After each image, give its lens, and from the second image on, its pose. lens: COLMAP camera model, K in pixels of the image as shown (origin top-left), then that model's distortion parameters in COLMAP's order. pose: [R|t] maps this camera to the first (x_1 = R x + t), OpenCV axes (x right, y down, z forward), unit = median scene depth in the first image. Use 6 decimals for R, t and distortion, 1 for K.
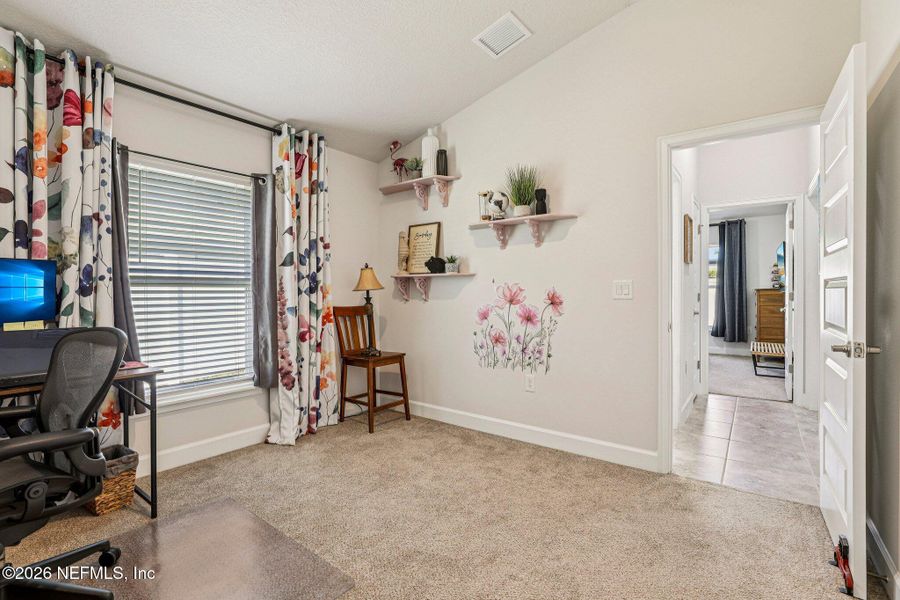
lens RADIAL K [[411.2, 0, 450.2], [0, 411.2, 297.4], [0, 0, 1]] dist [-0.036172, 0.009289]
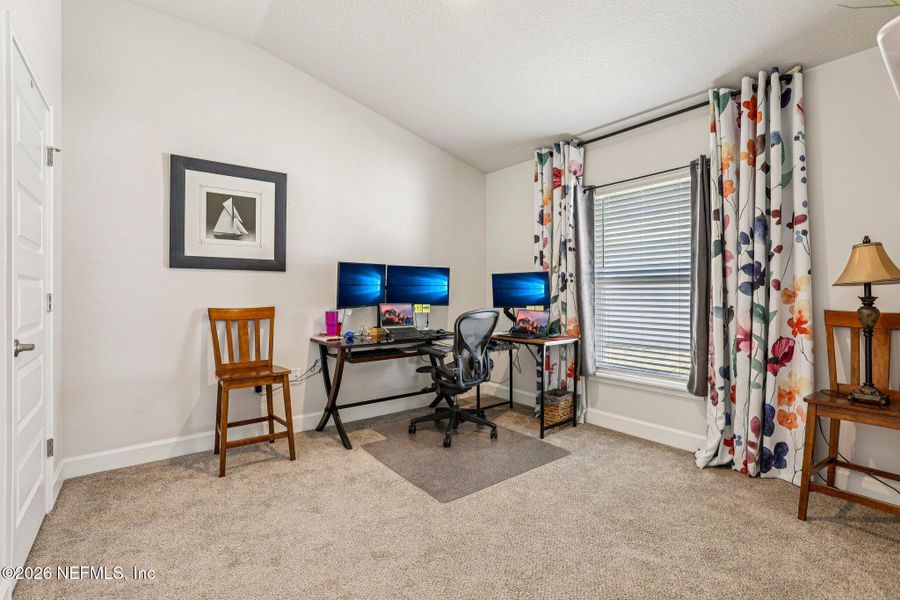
lens RADIAL K [[411.2, 0, 448.3], [0, 411.2, 296.0], [0, 0, 1]] dist [-0.036172, 0.009289]
pose [[-0.254655, 0.014931, -0.966917, 0.551539], [-0.004901, 0.999848, 0.016730, -0.008802], [0.967019, 0.008999, -0.254543, 0.688937]]
